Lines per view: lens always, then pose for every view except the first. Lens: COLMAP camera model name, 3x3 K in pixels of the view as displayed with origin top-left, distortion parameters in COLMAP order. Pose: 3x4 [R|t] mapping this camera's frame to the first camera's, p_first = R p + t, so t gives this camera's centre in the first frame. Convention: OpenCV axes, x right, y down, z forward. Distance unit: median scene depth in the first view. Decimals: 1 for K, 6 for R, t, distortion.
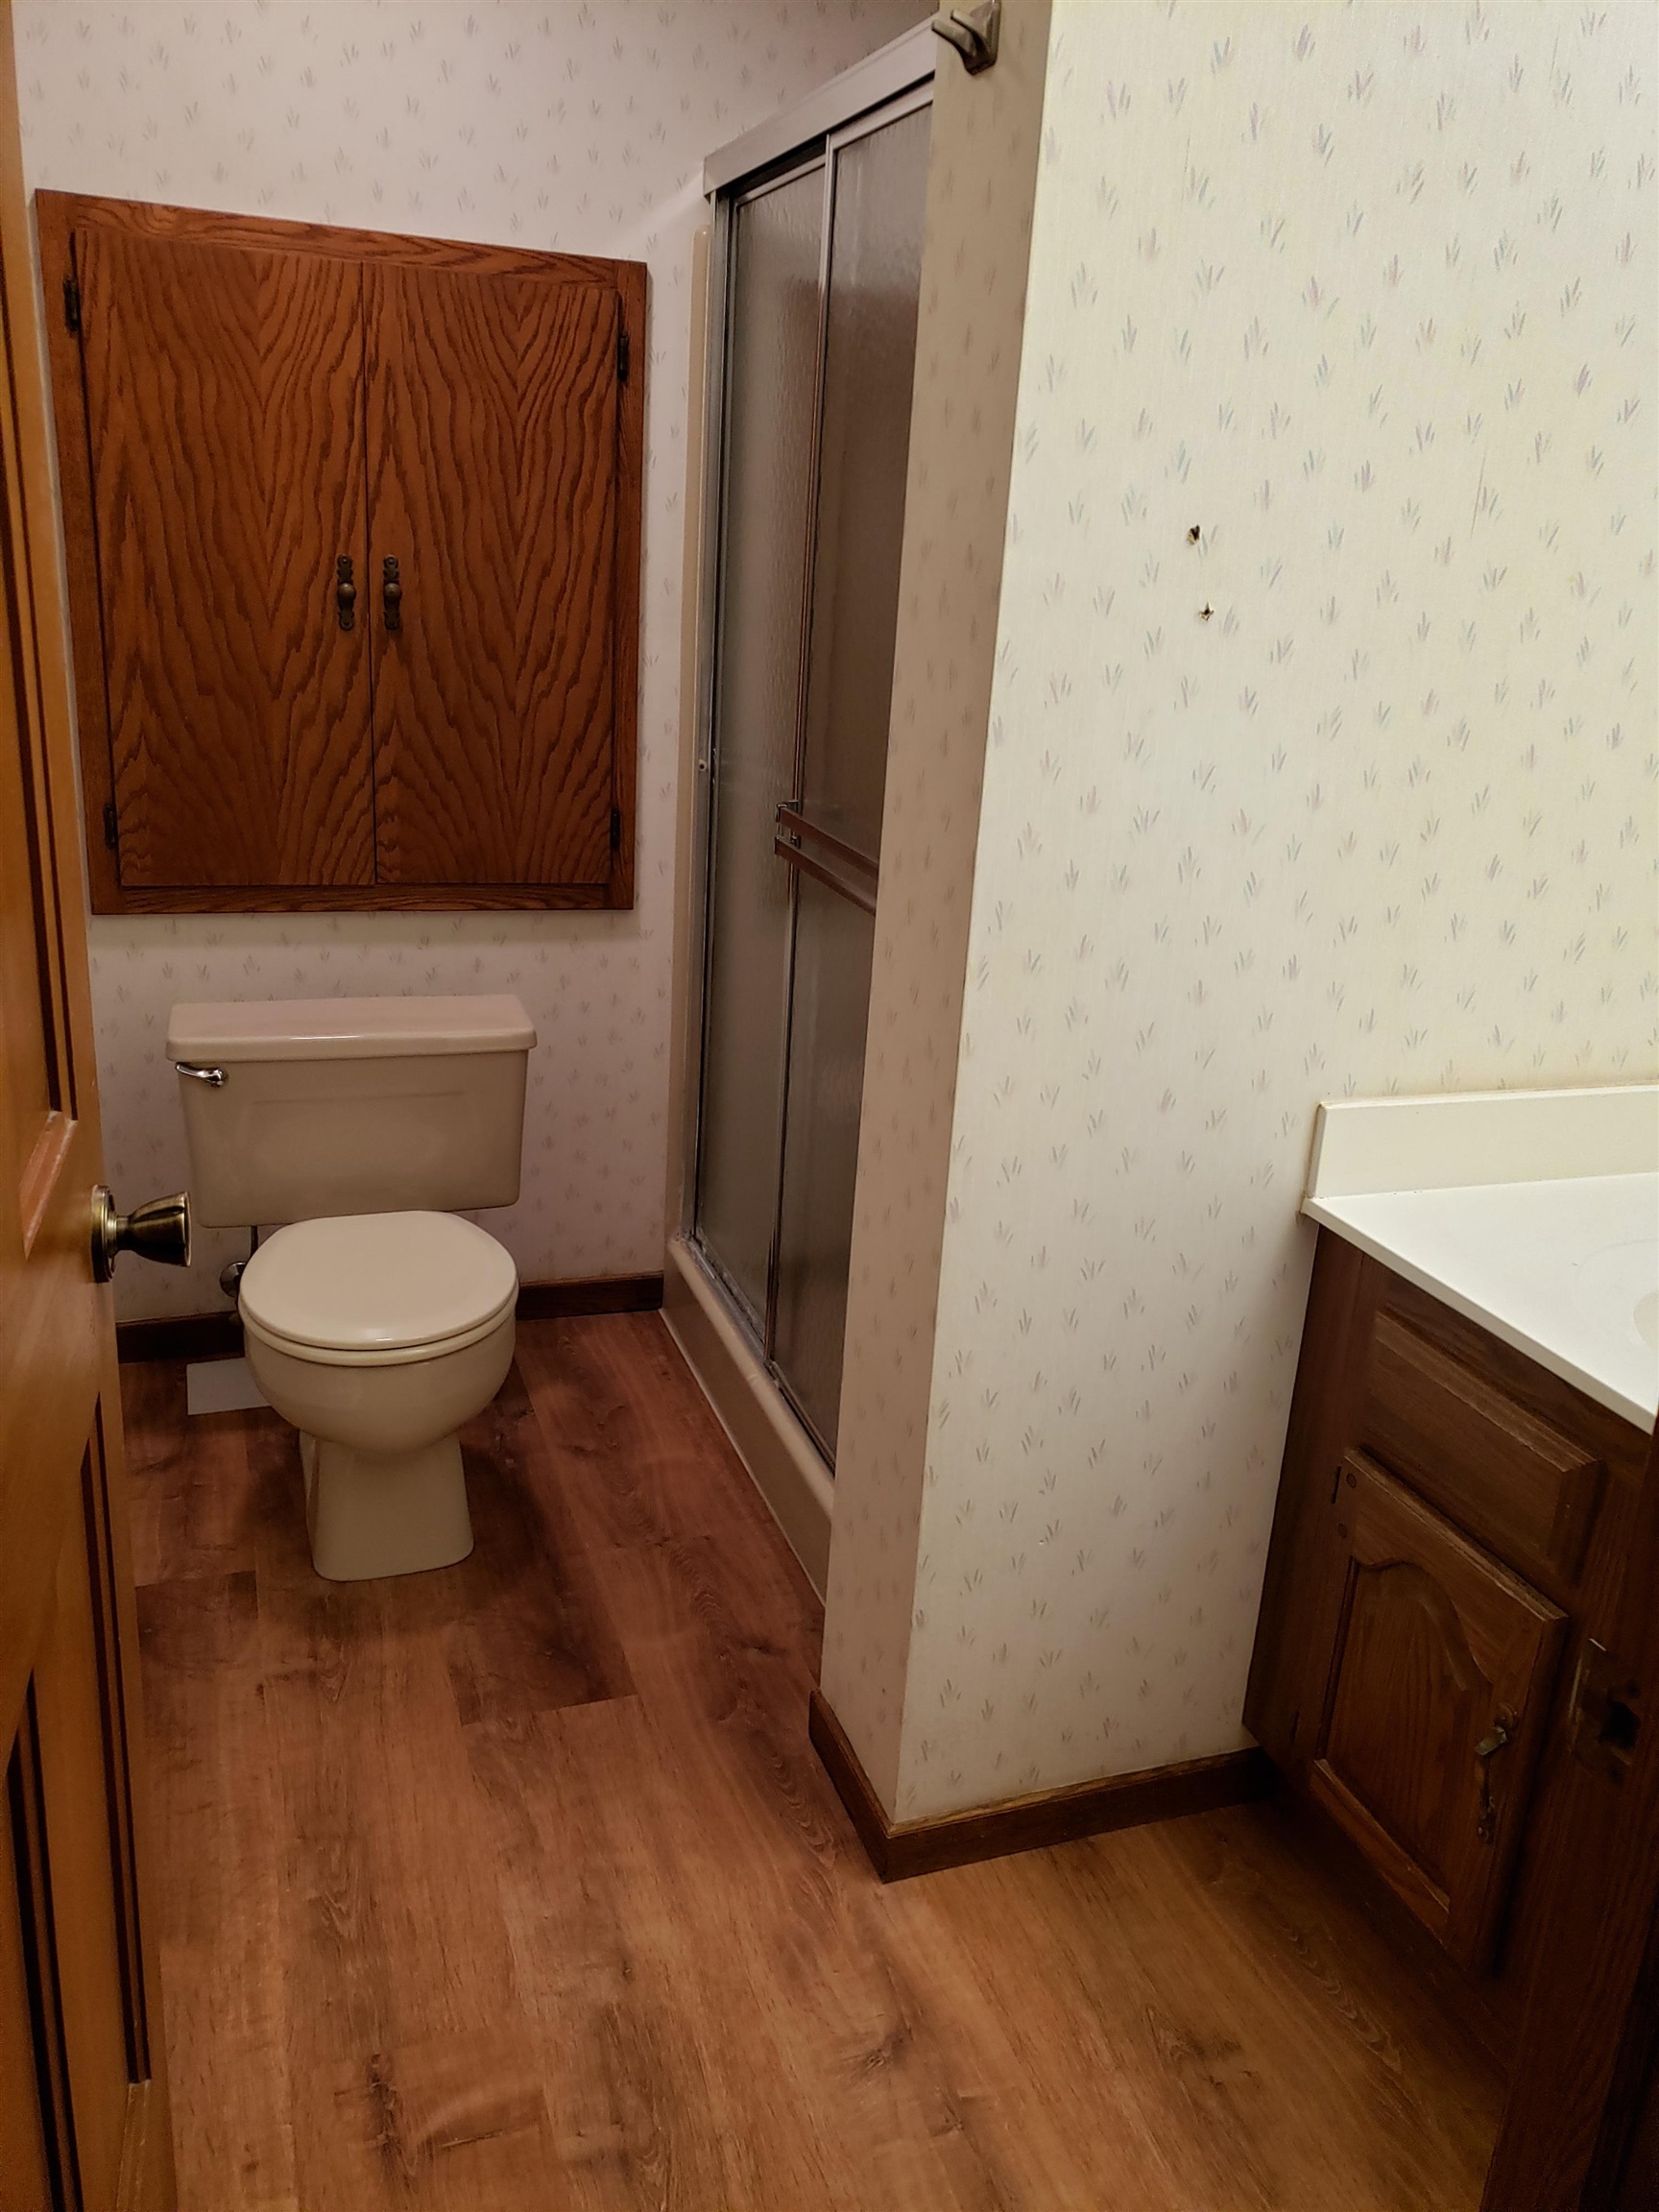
lens RADIAL K [[1705.1, 0, 888.9], [0, 1705.1, 1105.5], [0, 0, 1]] dist [0.000857, 0.030203]
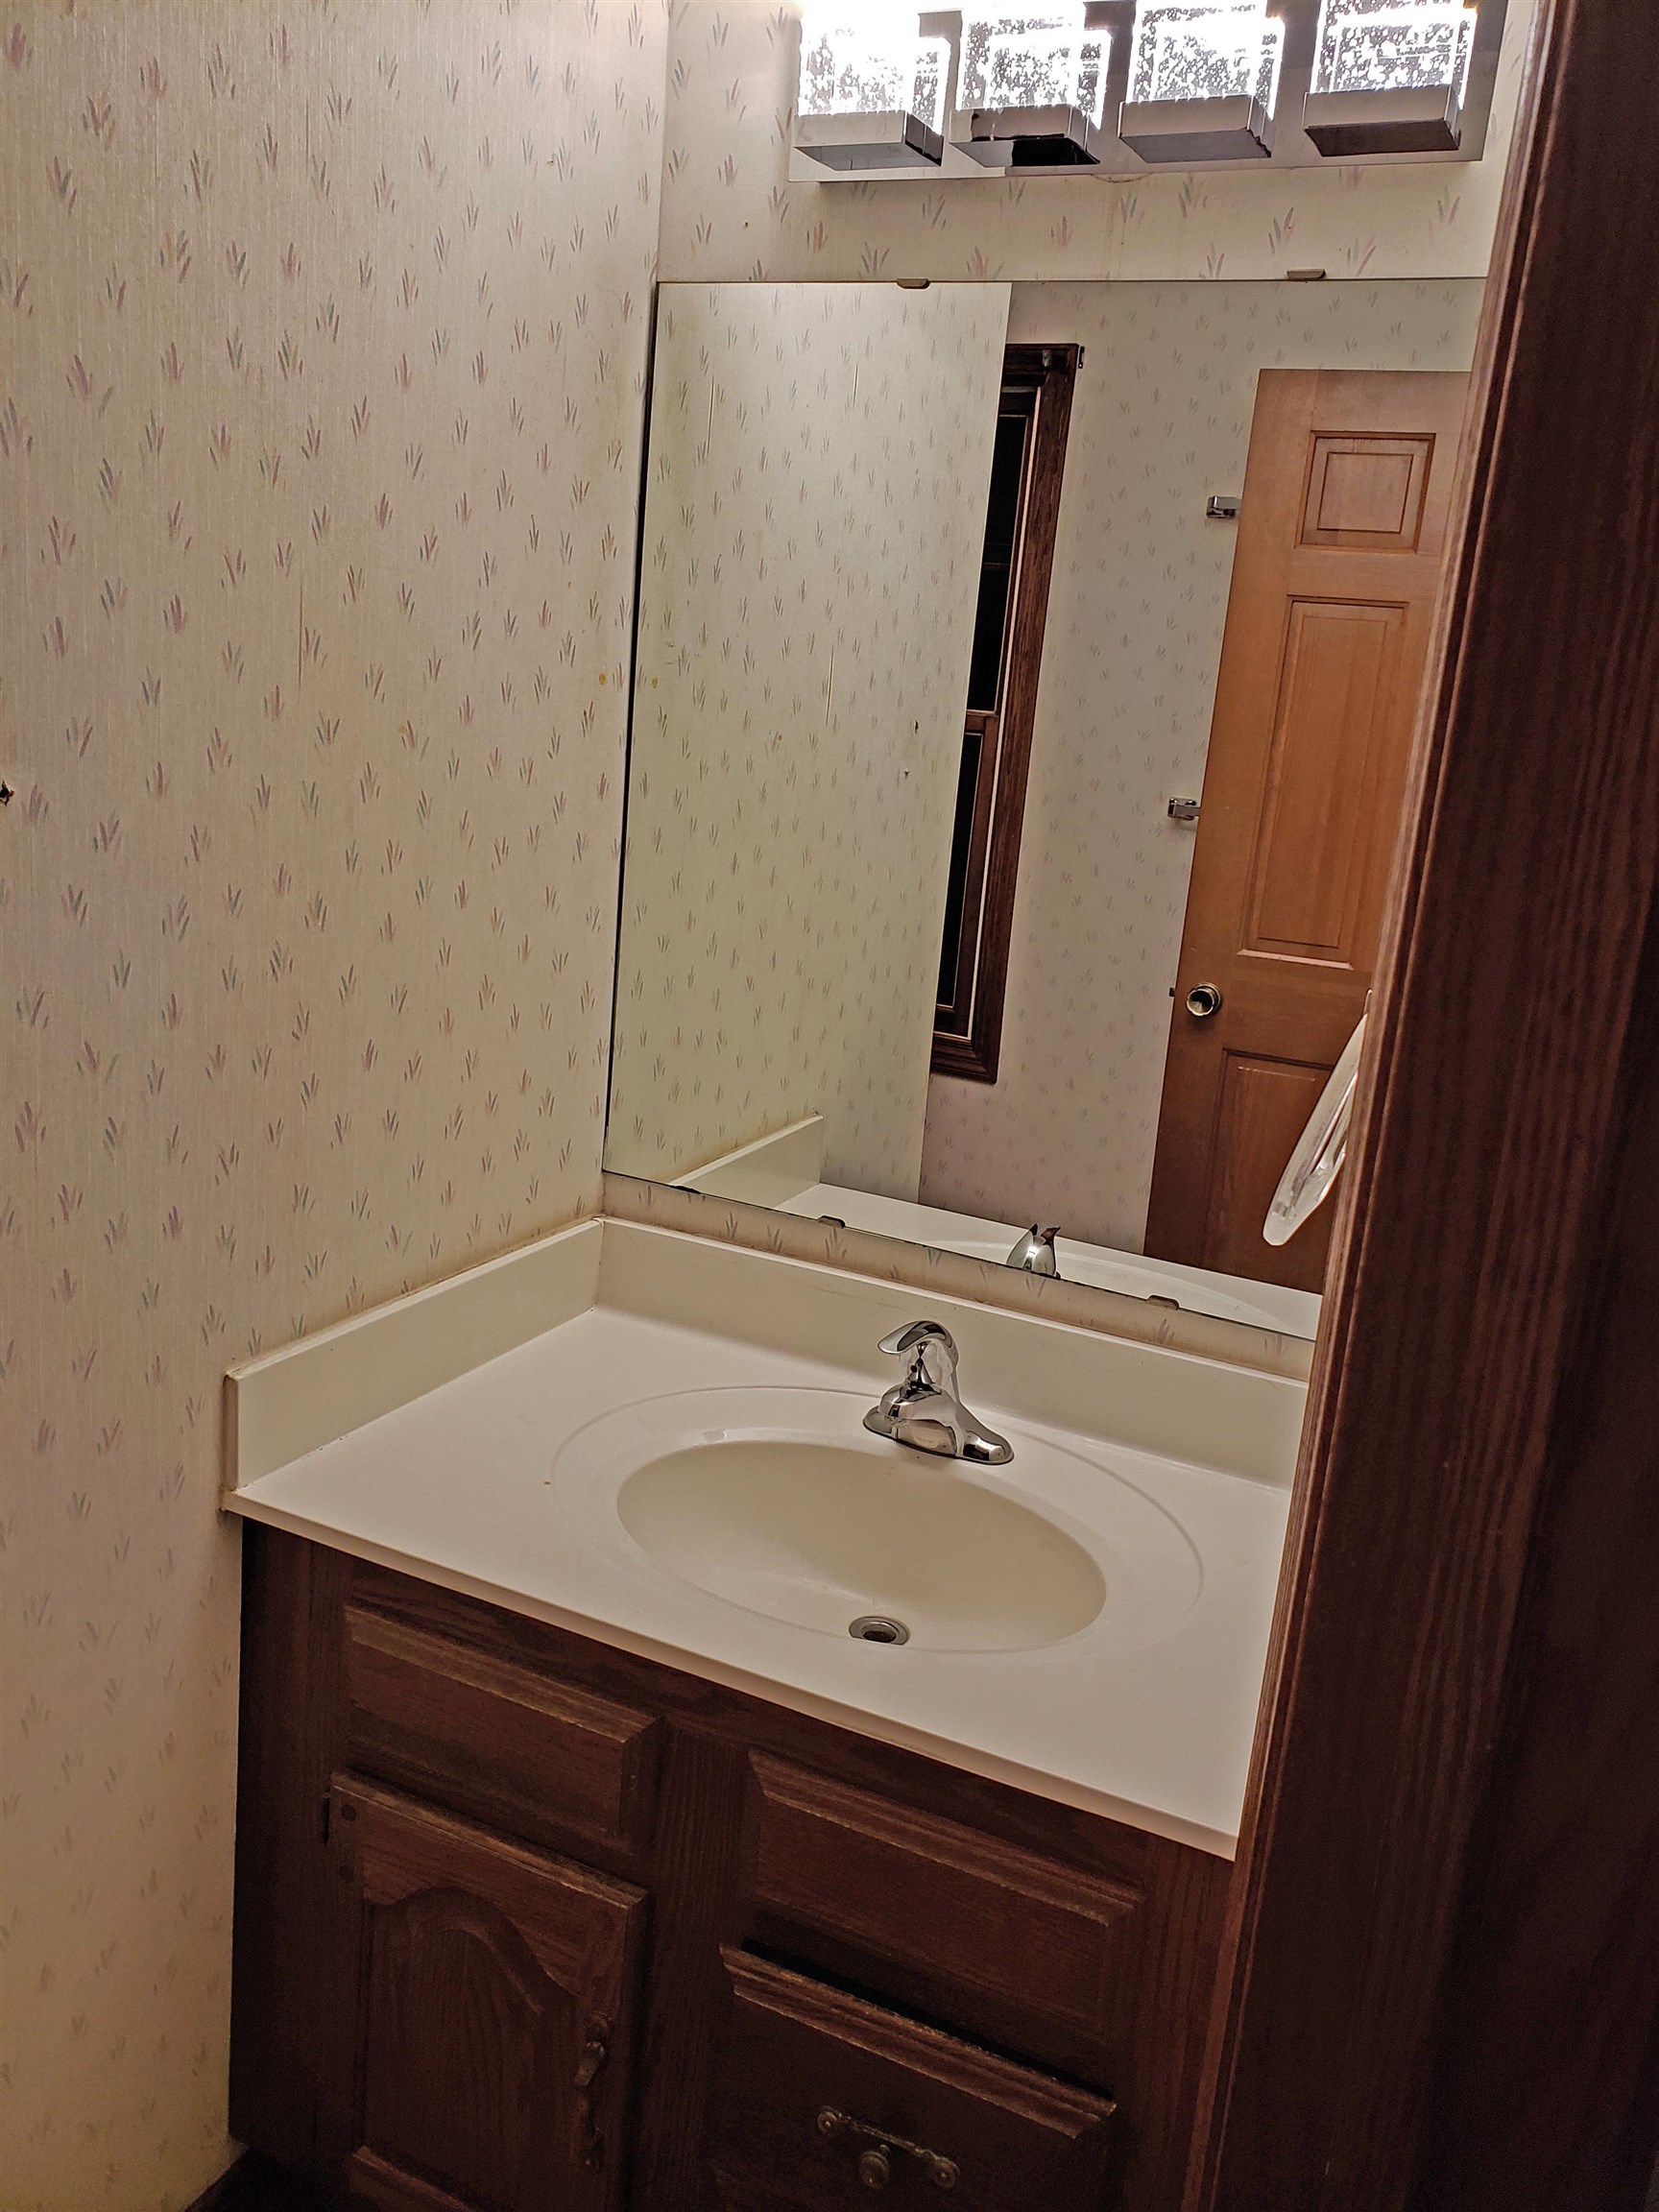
lens RADIAL K [[1705.1, 0, 888.9], [0, 1705.1, 1105.5], [0, 0, 1]] dist [0.000857, 0.030203]
pose [[0.712938, -0.153340, 0.684256, -0.057775], [0.167115, 0.984836, 0.046579, -0.115741], [-0.681022, 0.081142, 0.727753, 0.199188]]
